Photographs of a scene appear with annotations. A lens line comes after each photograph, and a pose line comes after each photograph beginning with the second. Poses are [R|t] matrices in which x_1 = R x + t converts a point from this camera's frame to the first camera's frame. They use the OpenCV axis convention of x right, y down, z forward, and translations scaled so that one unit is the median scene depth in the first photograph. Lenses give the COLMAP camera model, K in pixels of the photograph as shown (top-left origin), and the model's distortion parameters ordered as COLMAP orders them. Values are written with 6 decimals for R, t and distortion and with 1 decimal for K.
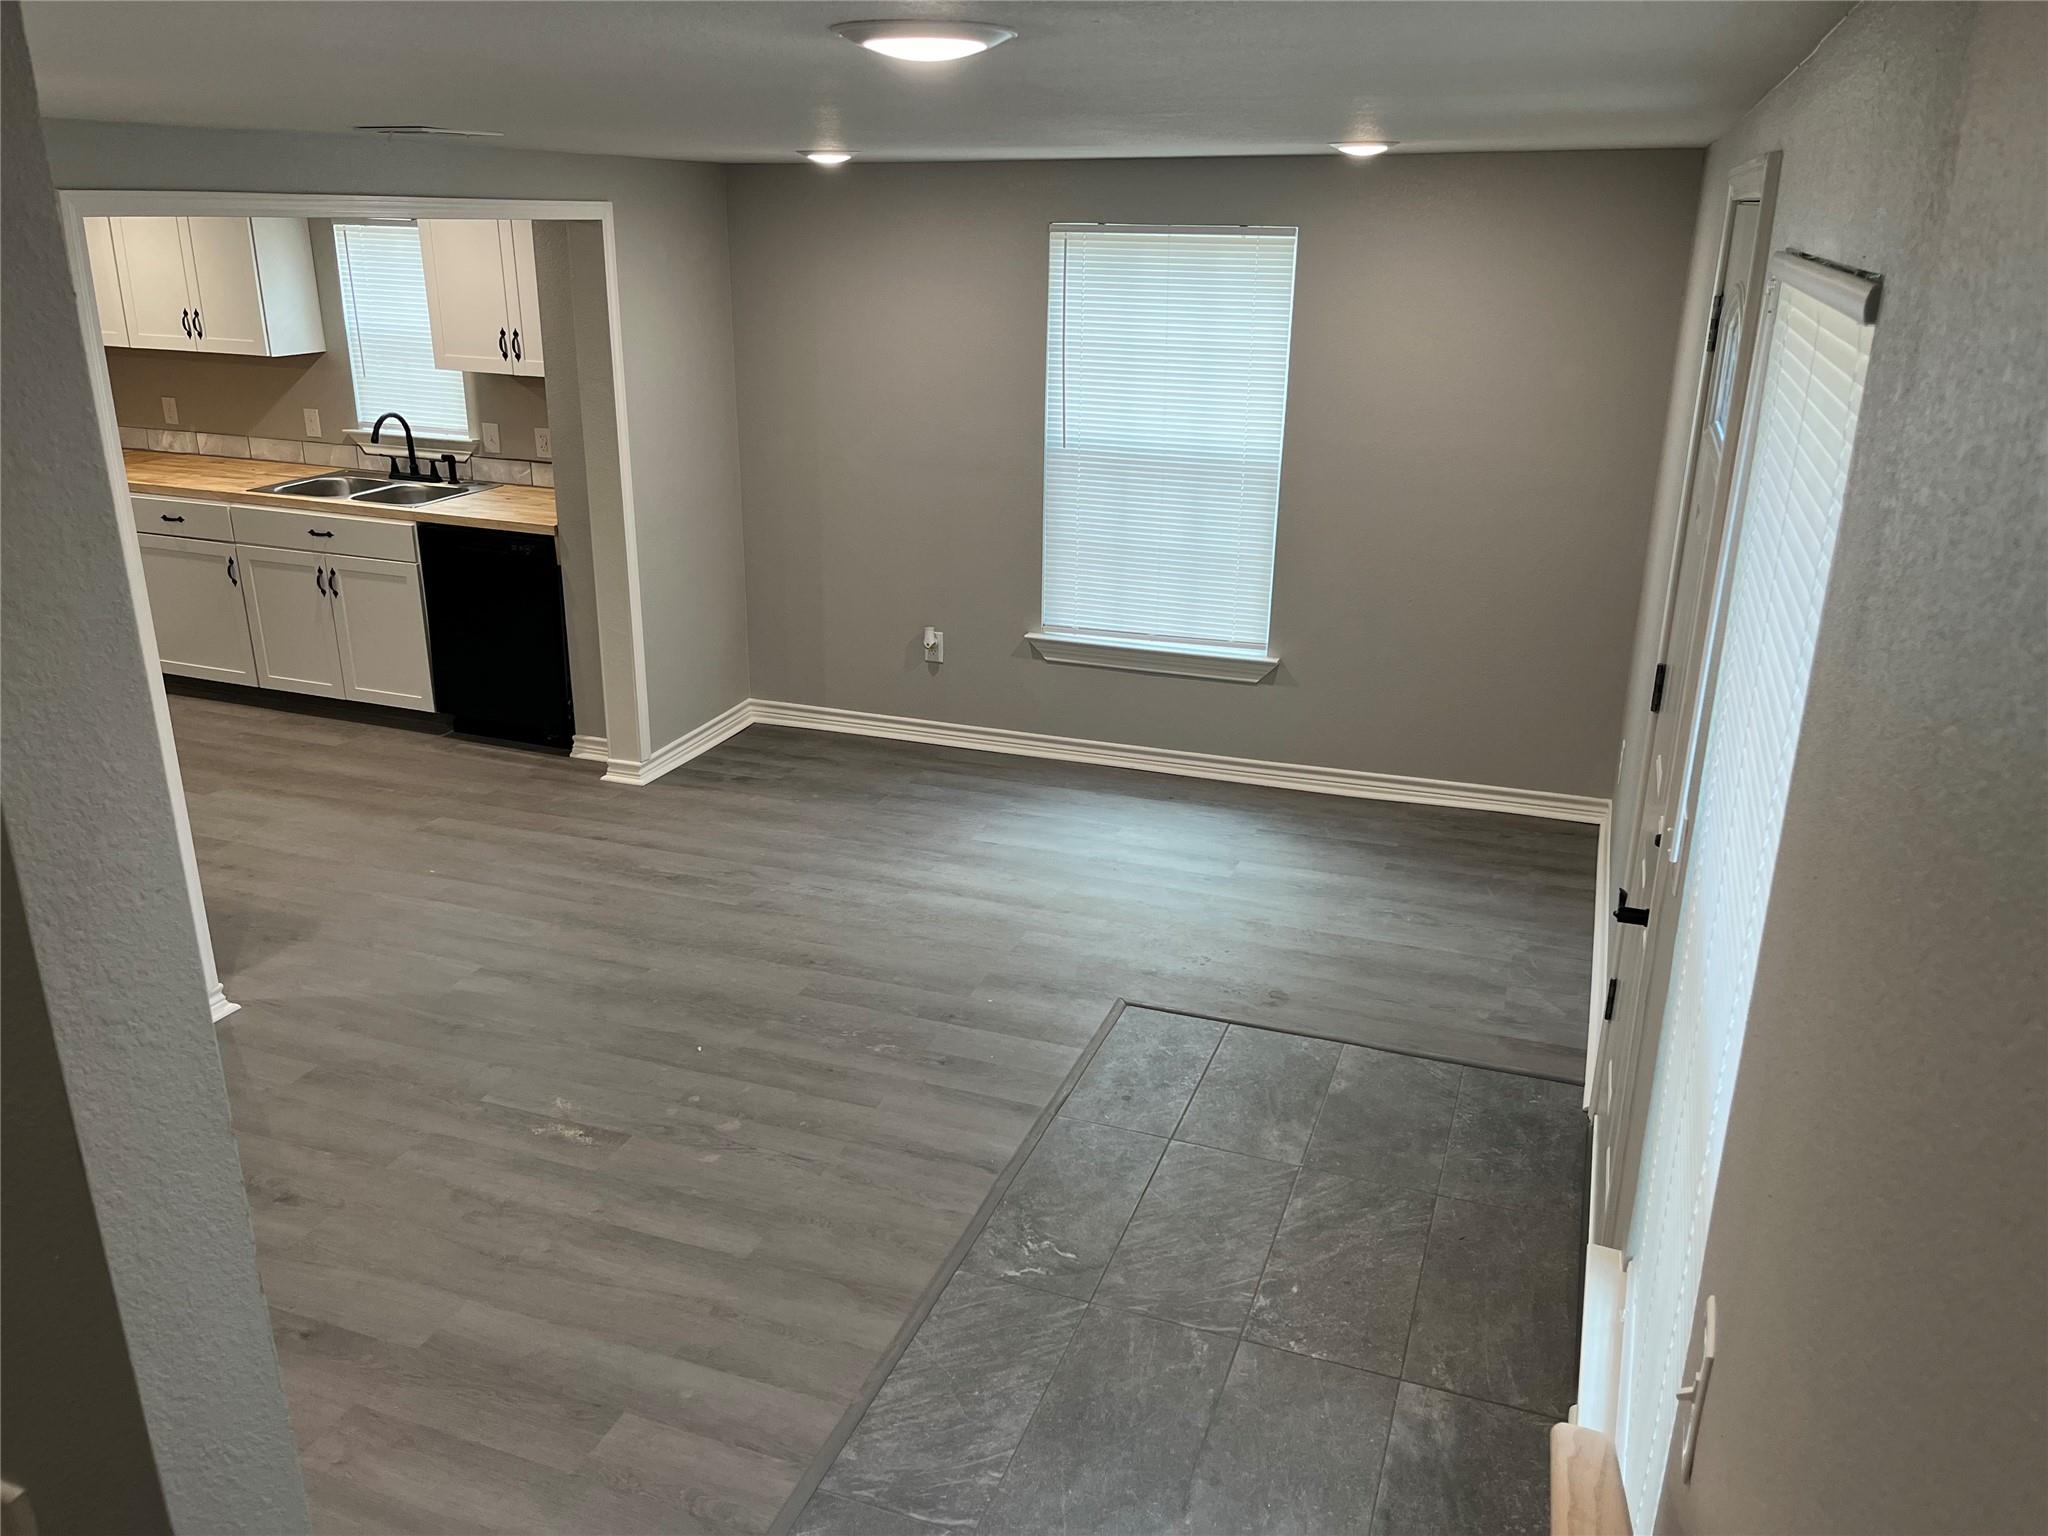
lens RADIAL K [[1548.4, 0, 1024.0], [0, 1548.4, 768.0], [0, 0, 1]] dist [0.012816, 0.003688]
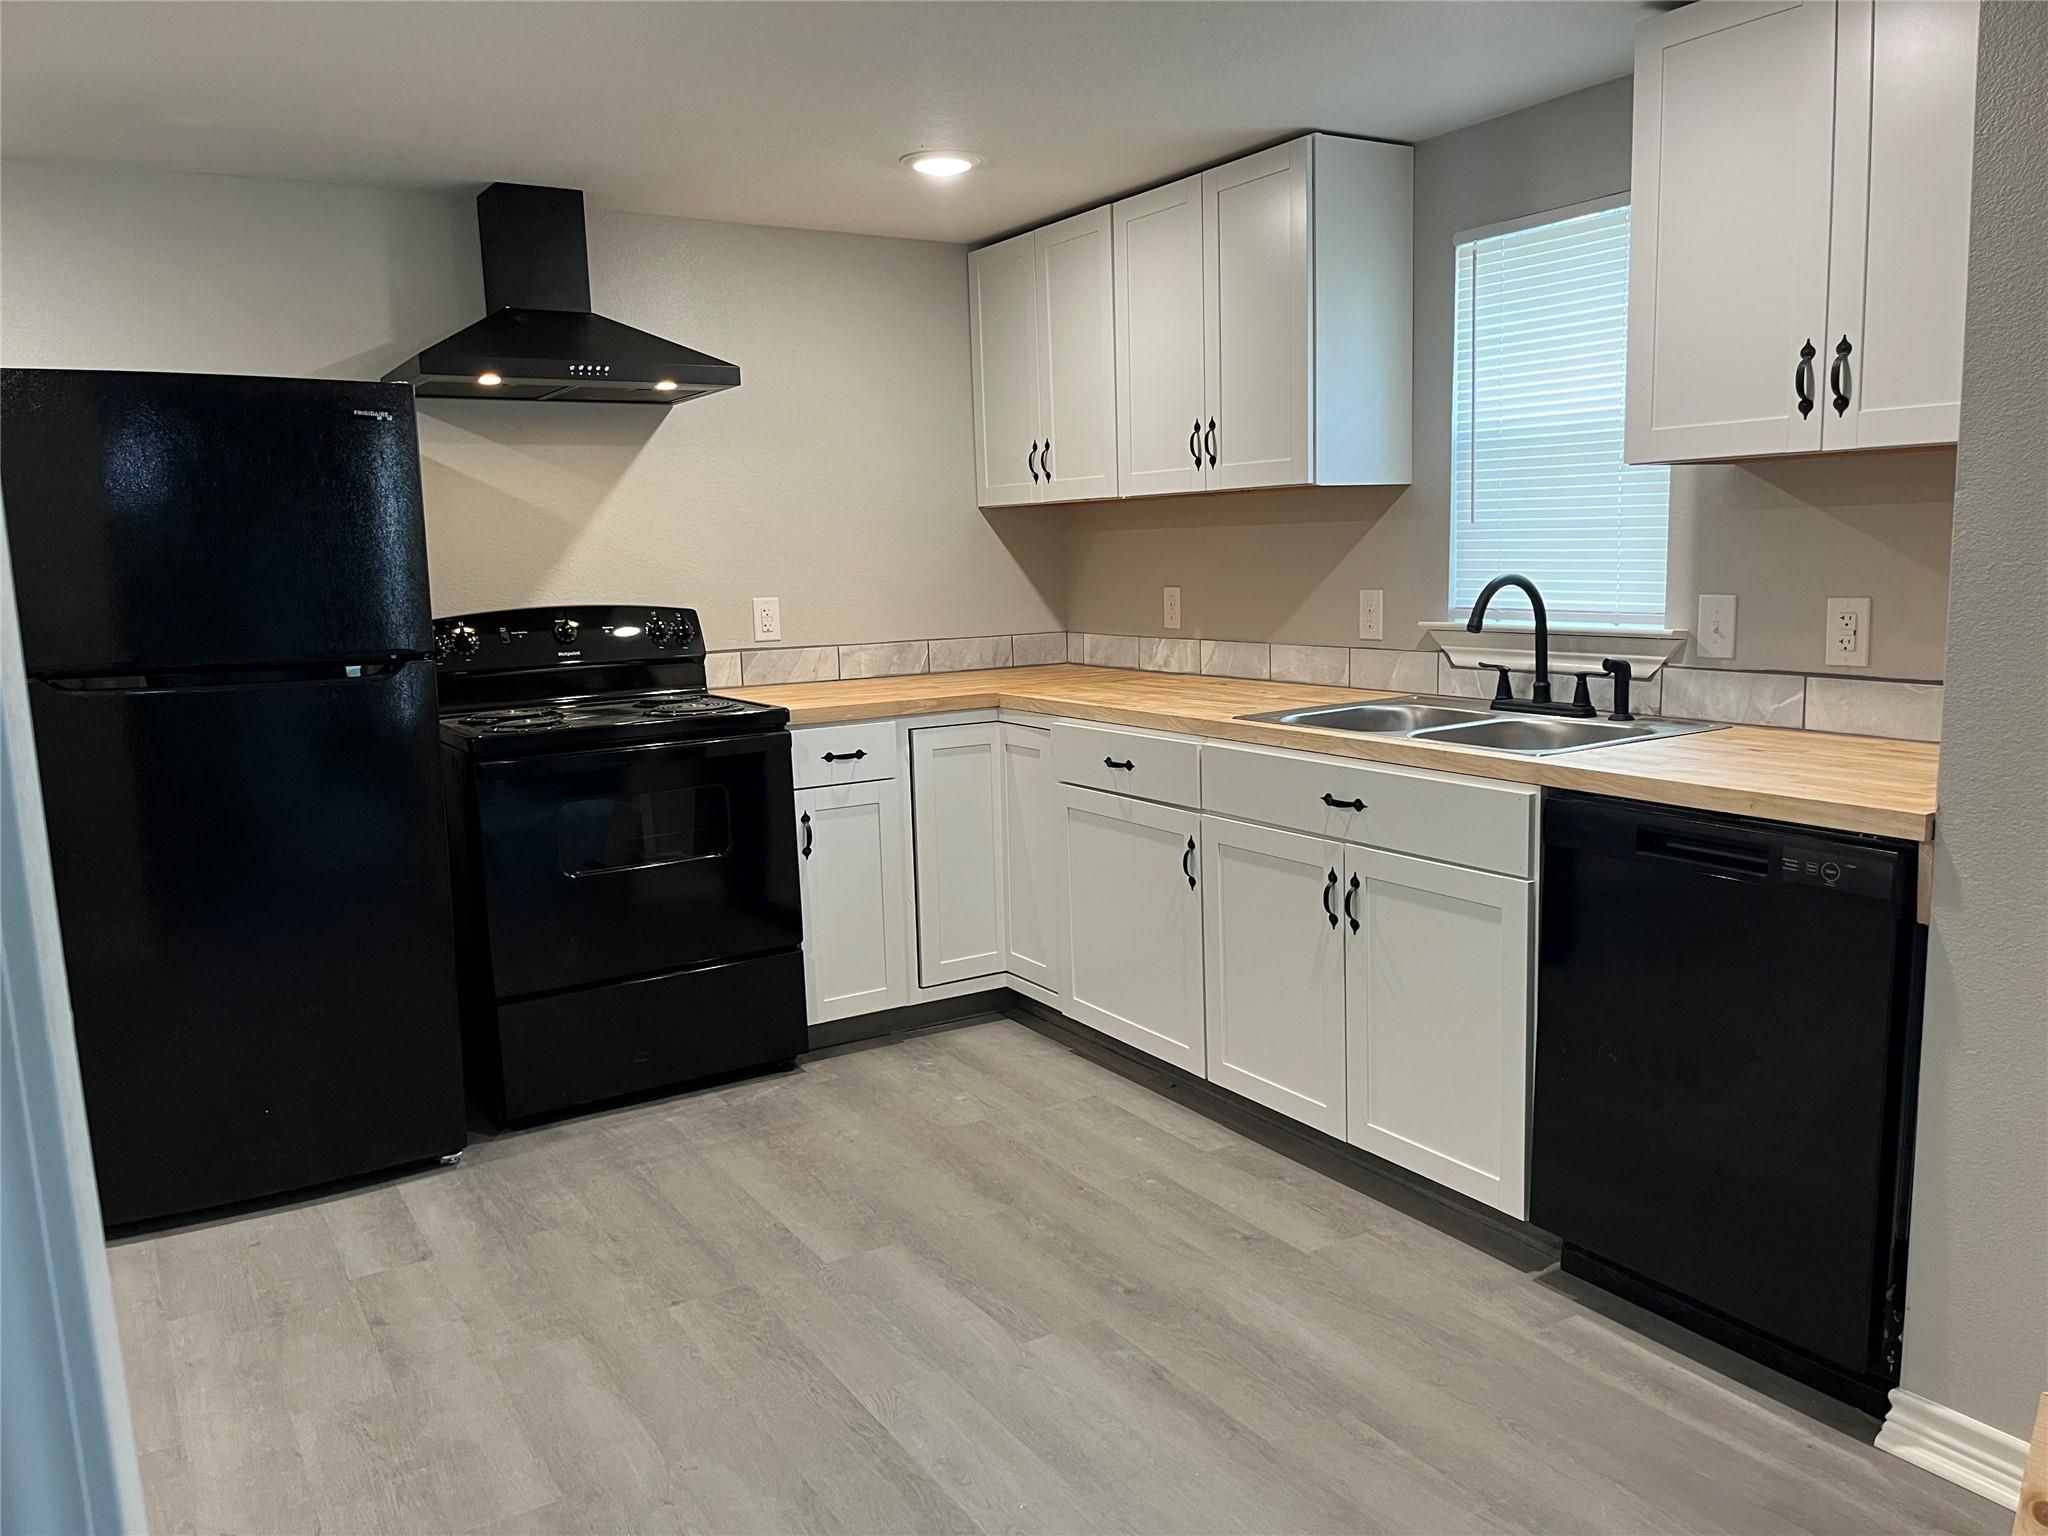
lens RADIAL K [[1595.3, 0, 1024.0], [0, 1595.3, 768.0], [0, 0, 1]] dist [-0.000340, -0.003385]
pose [[0.790322, 0.050796, -0.610582, -0.214921], [-0.171721, 0.974980, -0.141161, -0.069452], [0.588135, 0.216412, 0.779271, 0.519483]]
